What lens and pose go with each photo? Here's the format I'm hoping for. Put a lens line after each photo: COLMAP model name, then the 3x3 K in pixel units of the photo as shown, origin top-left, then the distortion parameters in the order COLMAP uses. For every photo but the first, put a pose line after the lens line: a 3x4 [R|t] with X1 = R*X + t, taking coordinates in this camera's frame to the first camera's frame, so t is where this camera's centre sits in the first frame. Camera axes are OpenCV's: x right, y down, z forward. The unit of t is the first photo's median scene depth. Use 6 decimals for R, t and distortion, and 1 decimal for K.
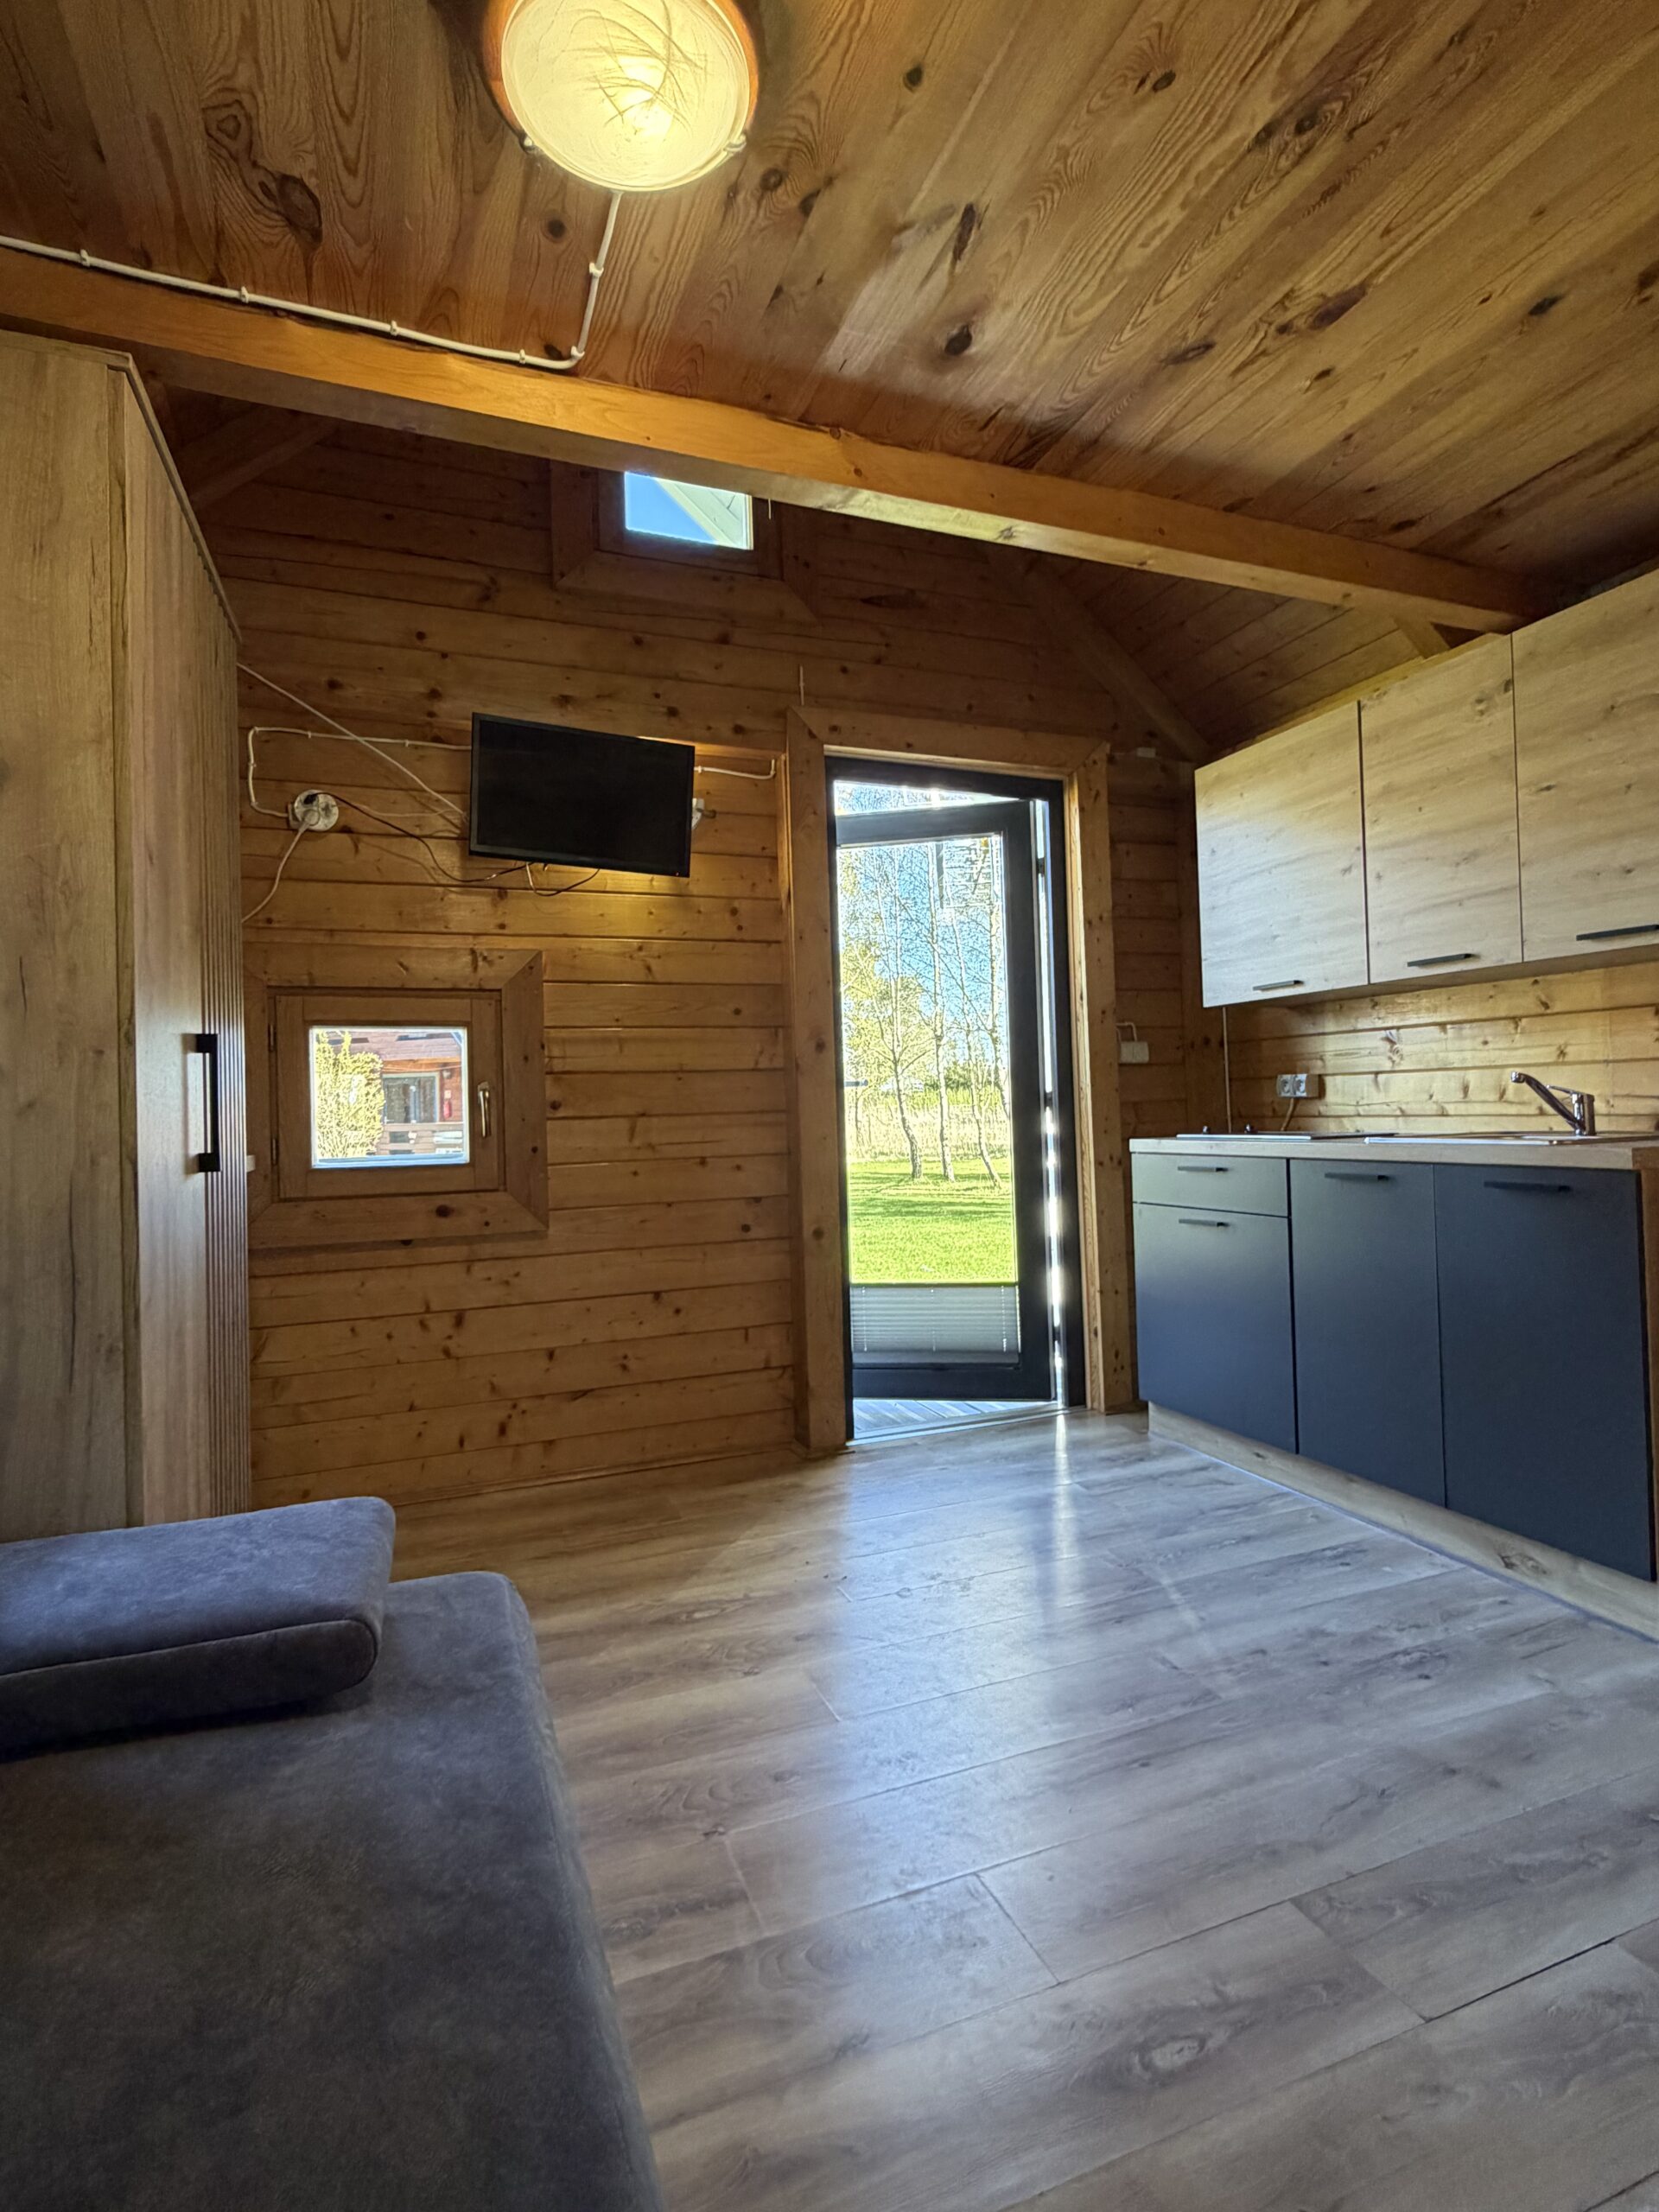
lens RADIAL K [[1098.9, 0, 830.3], [0, 1098.9, 1110.9], [0, 0, 1]] dist [-0.001064, 0.000369]
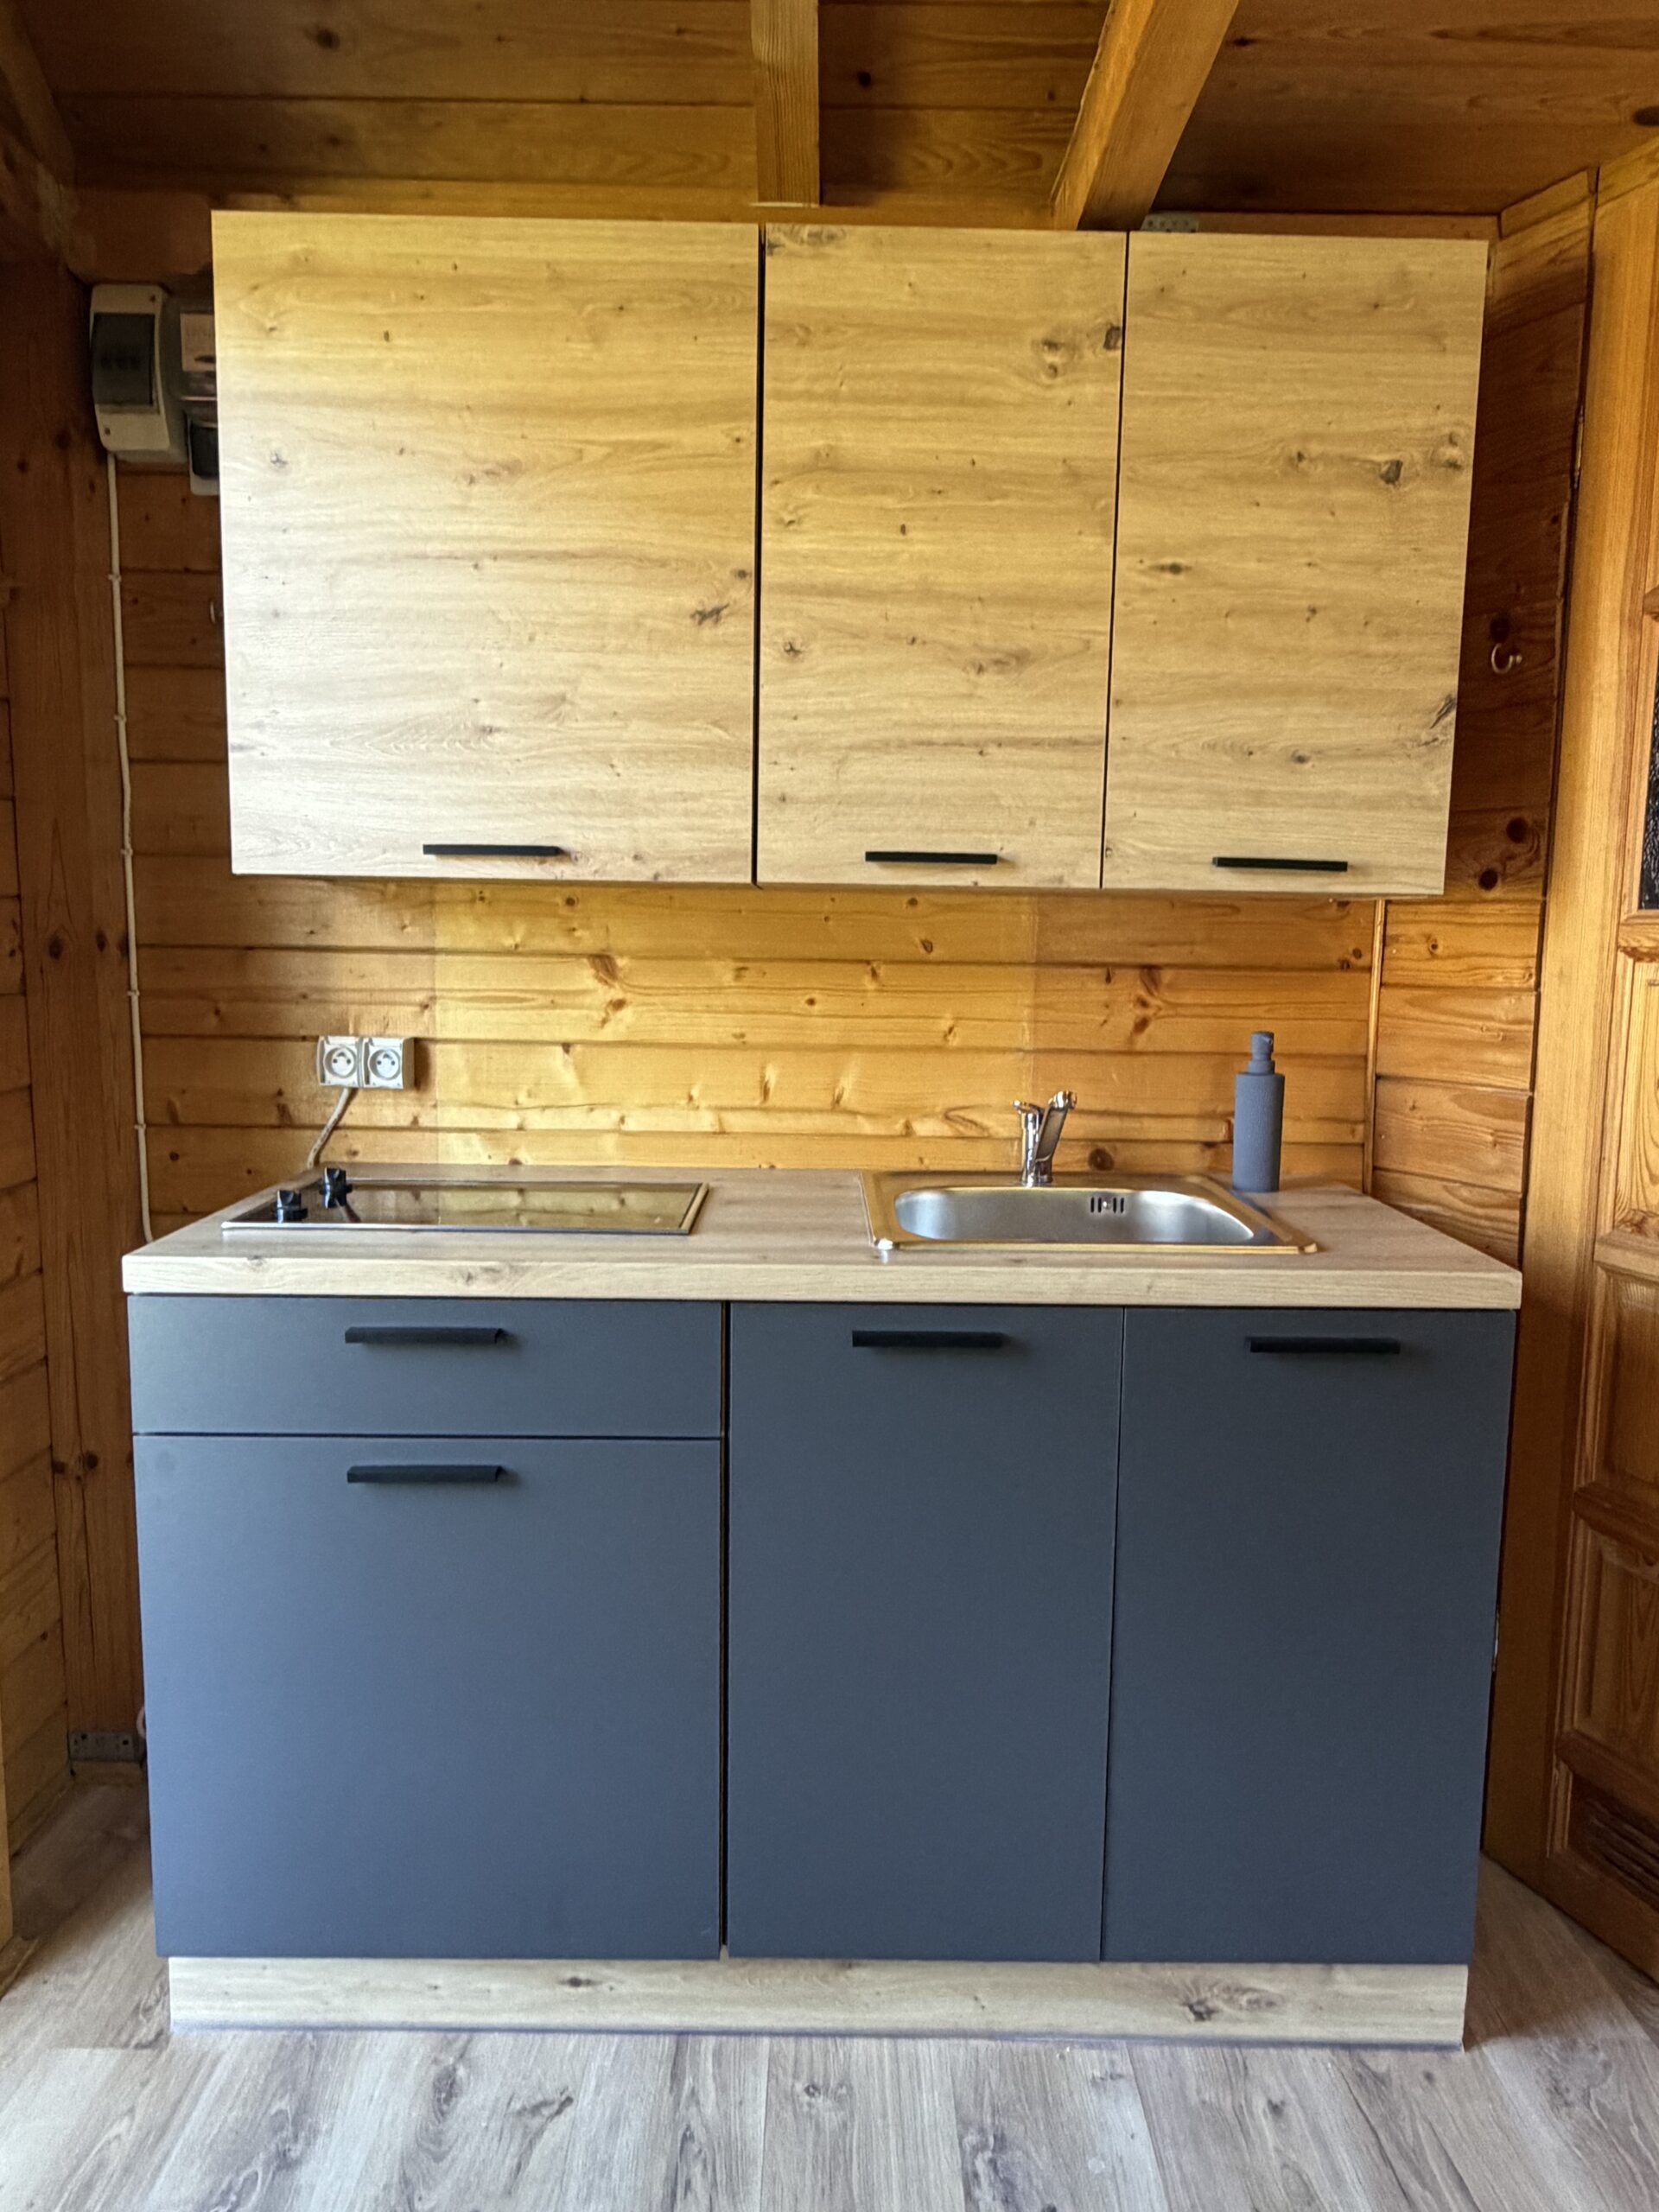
lens RADIAL K [[1473.8, 0, 829.5], [0, 1473.8, 1106.0], [0, 0, 1]] dist [-0.001698, 0.001602]
pose [[0.365684, -0.075504, 0.927672, -0.087489], [-0.026116, 0.995479, 0.091317, -0.089621], [-0.930373, -0.057620, 0.362059, 0.832932]]
